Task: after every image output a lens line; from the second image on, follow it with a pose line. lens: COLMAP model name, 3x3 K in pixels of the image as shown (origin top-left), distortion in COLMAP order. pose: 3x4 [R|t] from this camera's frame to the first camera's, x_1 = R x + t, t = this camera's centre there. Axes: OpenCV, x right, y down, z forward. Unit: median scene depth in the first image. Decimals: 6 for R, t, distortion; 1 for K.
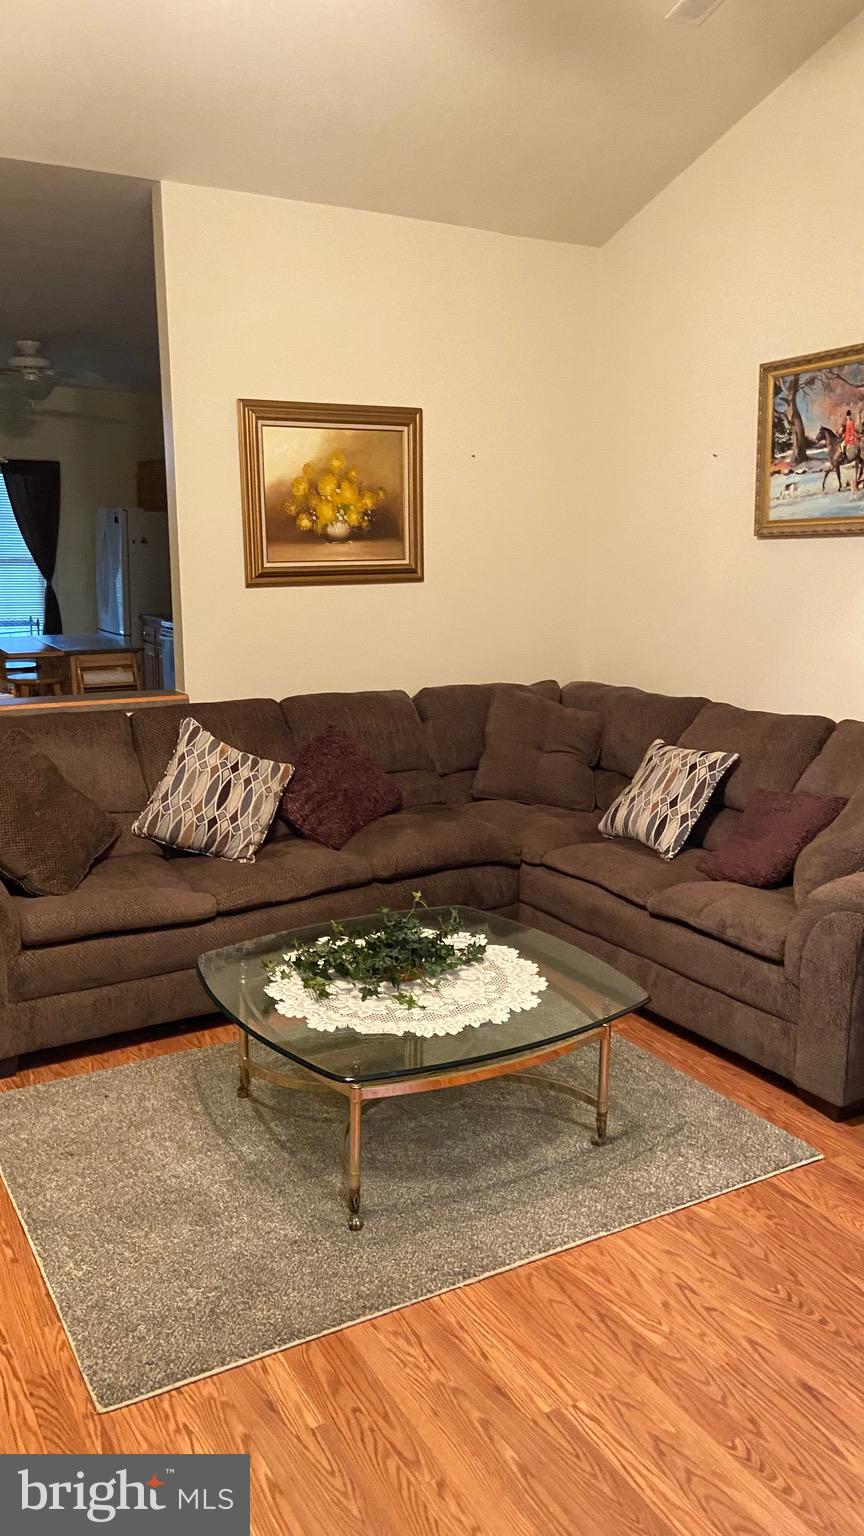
lens RADIAL K [[1168.3, 0, 431.8], [0, 1168.3, 765.6], [0, 0, 1]] dist [0.119428, -0.144189]
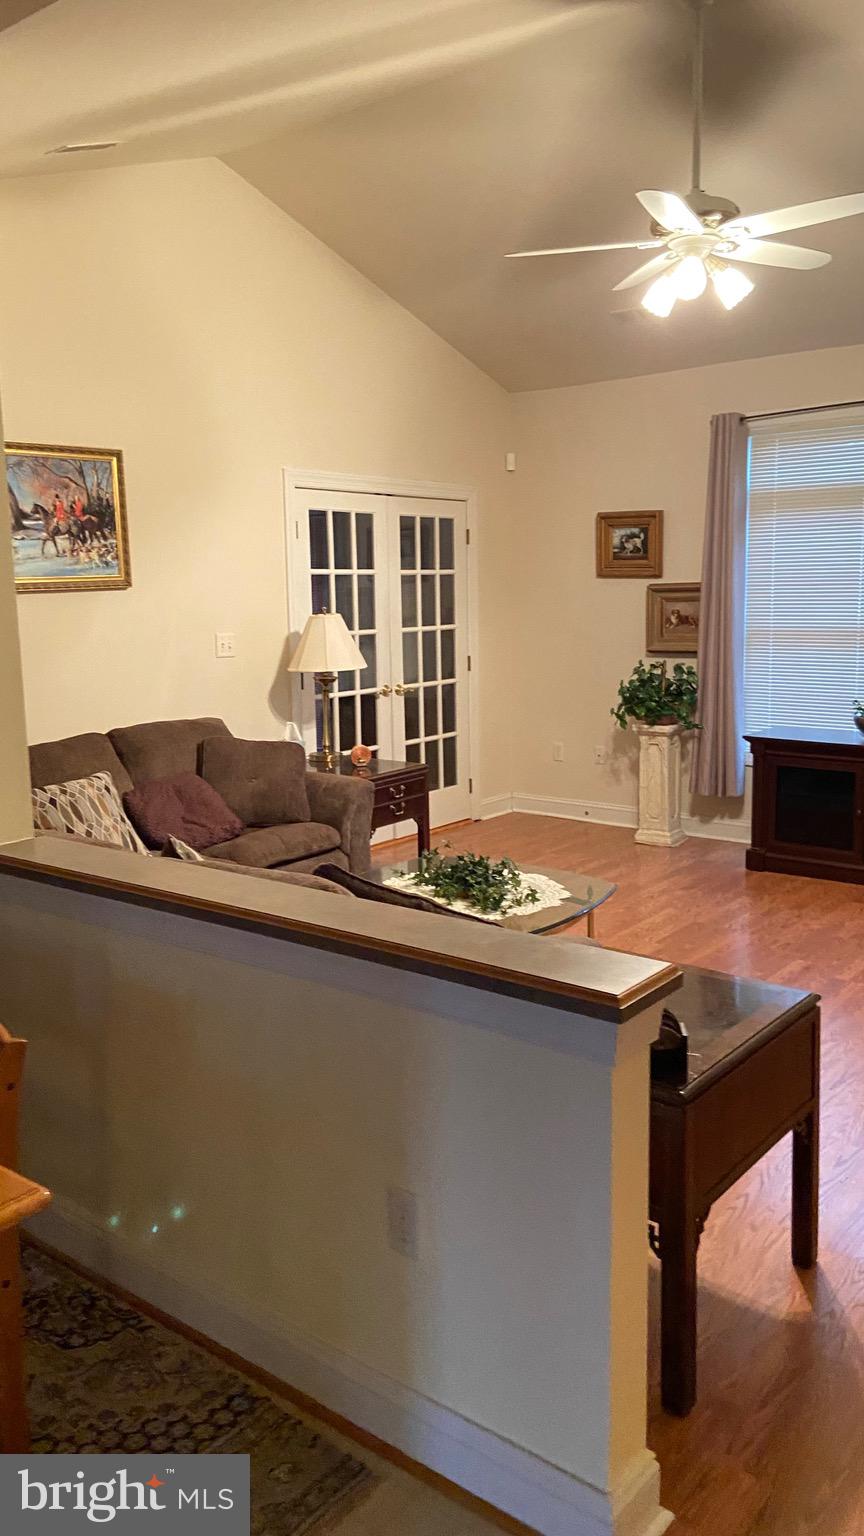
lens RADIAL K [[1168.3, 0, 415.0], [0, 1168.3, 763.8], [0, 0, 1]] dist [0.119428, -0.144189]
pose [[-0.373004, -0.140628, 0.917110, -0.983326], [0.187680, 0.956578, 0.223013, -0.230874], [-0.908649, 0.255309, -0.330414, 1.132611]]
